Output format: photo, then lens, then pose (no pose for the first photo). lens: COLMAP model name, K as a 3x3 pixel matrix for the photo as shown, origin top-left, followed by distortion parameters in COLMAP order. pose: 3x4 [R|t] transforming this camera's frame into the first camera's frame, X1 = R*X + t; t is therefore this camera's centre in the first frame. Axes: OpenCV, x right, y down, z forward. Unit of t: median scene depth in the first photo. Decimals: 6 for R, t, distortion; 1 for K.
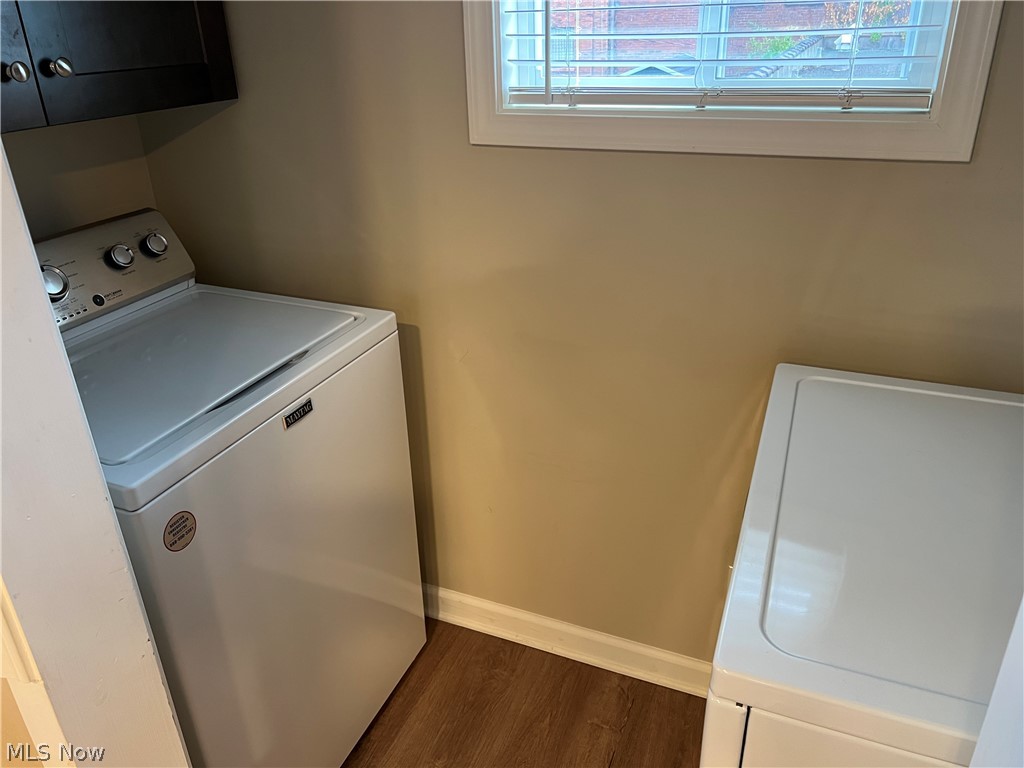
lens RADIAL K [[765.3, 0, 512.0], [0, 765.3, 384.0], [0, 0, 1]] dist [0.051464, -0.077138]
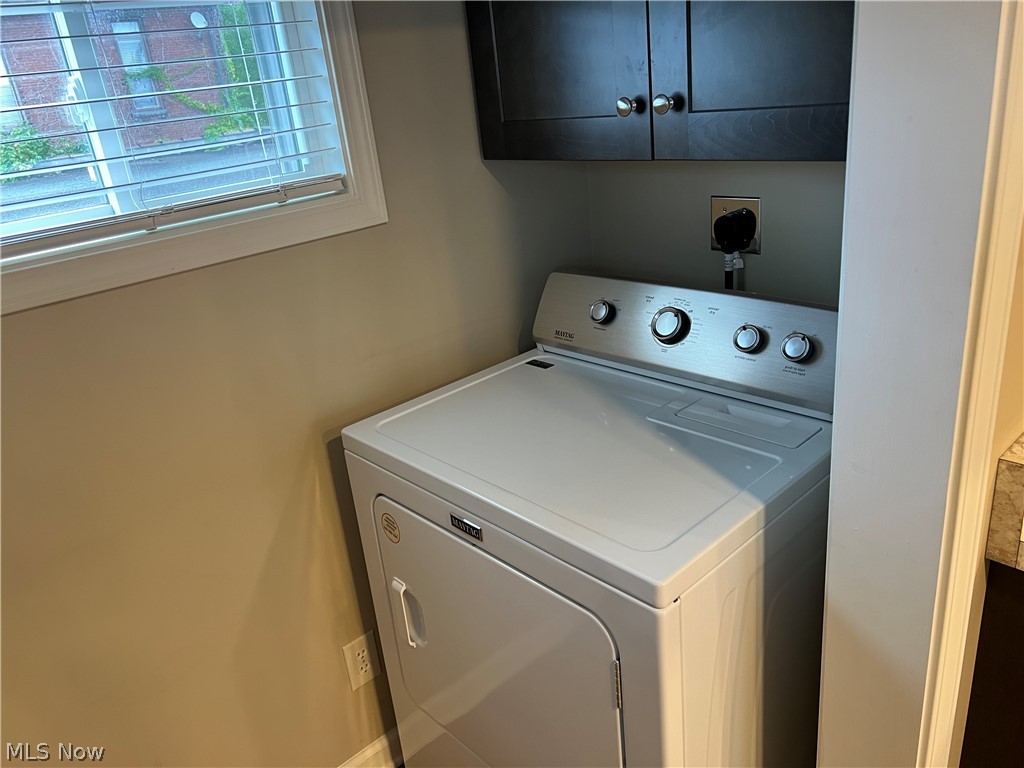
lens RADIAL K [[765.3, 0, 512.0], [0, 765.3, 384.0], [0, 0, 1]] dist [0.051464, -0.077138]
pose [[0.429084, -0.350526, 0.832477, -0.461698], [0.483111, 0.867789, 0.116384, -0.100819], [-0.763210, 0.352240, 0.541698, 0.242485]]
